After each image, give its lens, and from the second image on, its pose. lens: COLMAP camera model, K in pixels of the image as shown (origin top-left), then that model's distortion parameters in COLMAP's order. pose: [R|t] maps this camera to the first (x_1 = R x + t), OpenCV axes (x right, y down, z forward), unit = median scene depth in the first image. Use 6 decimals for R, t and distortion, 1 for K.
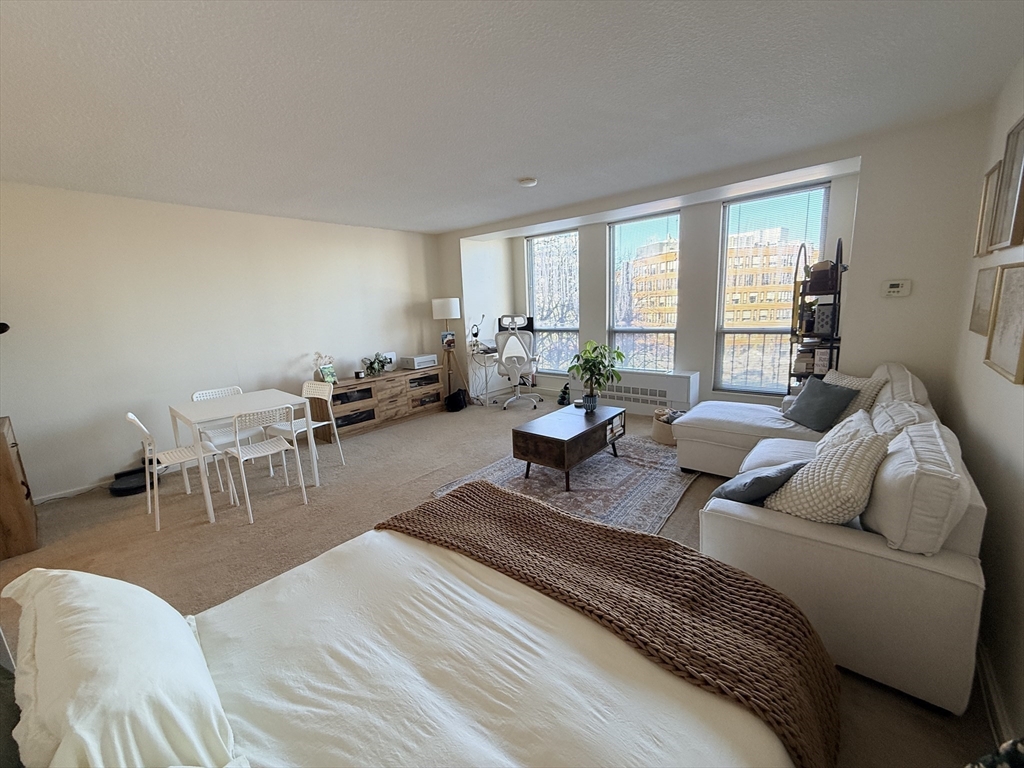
lens RADIAL K [[408.8, 0, 504.8], [0, 408.8, 384.2], [0, 0, 1]] dist [-0.002555, -0.000419]
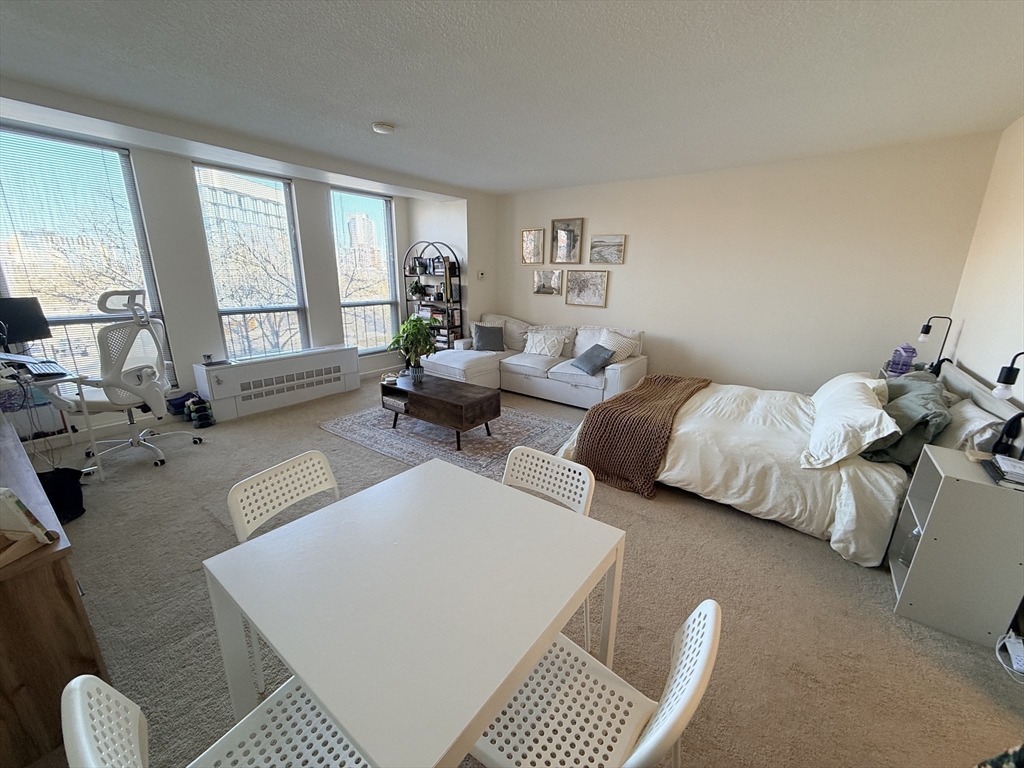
lens RADIAL K [[408.8, 0, 514.5], [0, 408.8, 379.3], [0, 0, 1]] dist [-0.002555, -0.000419]
pose [[-0.082899, -0.208419, 0.974520, -0.682384], [0.177217, 0.959217, 0.220221, -0.103338], [-0.980674, 0.190958, -0.042582, 0.656119]]
